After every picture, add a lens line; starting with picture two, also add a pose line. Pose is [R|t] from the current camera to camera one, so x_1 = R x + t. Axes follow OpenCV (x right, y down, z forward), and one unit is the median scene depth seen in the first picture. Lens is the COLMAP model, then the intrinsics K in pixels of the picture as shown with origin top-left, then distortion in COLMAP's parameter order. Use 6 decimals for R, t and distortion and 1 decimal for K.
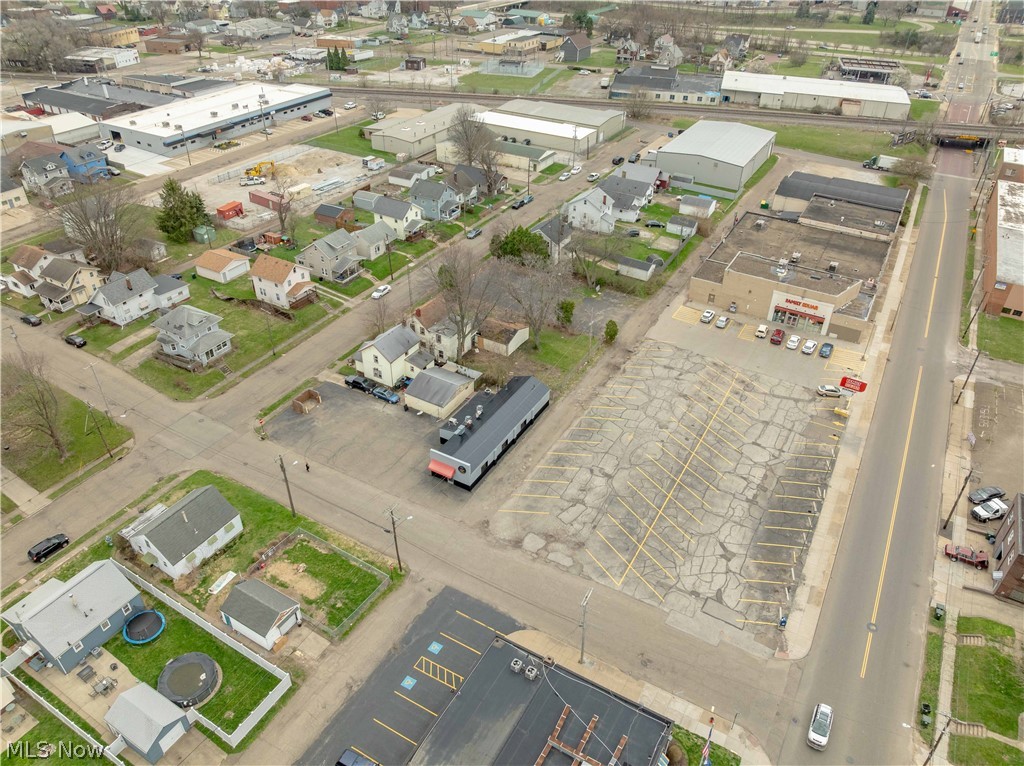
lens RADIAL K [[722.7, 0, 512.0], [0, 722.7, 383.0], [0, 0, 1]] dist [-0.040841, -0.003921]
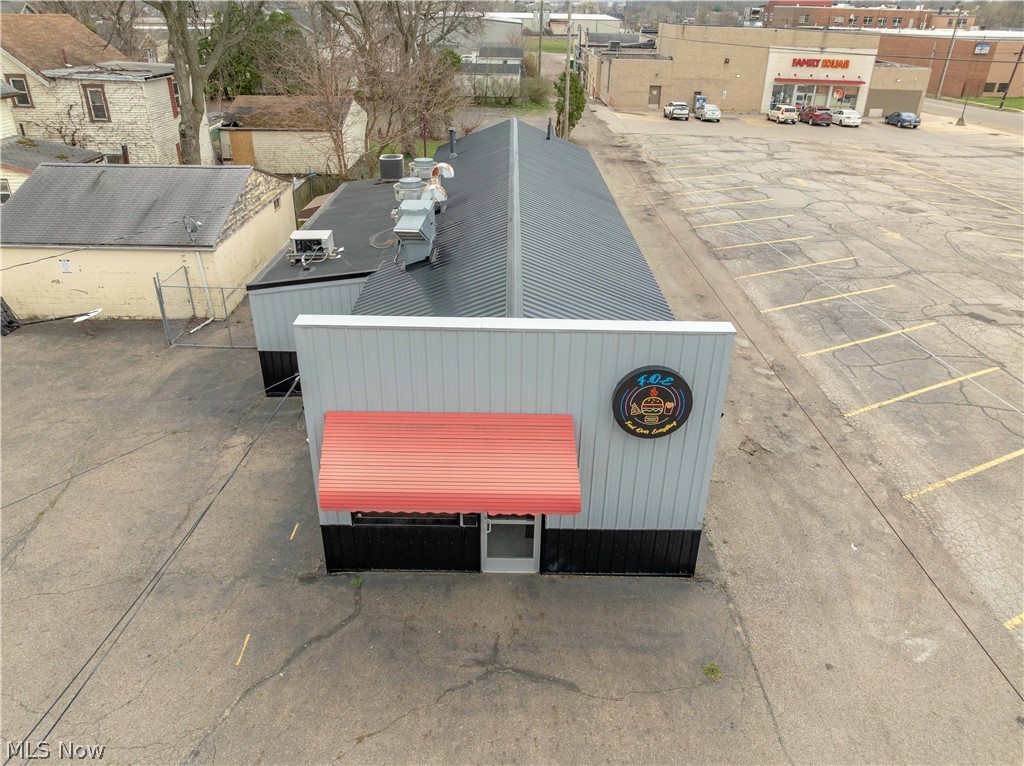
lens RADIAL K [[721.9, 0, 512.9], [0, 721.9, 384.9], [0, 0, 1]] dist [-0.052516, 0.023275]
pose [[0.866402, -0.234636, 0.440788, -0.117667], [0.281362, 0.958649, -0.042740, 0.100377], [-0.412533, 0.161051, 0.896593, 0.786307]]
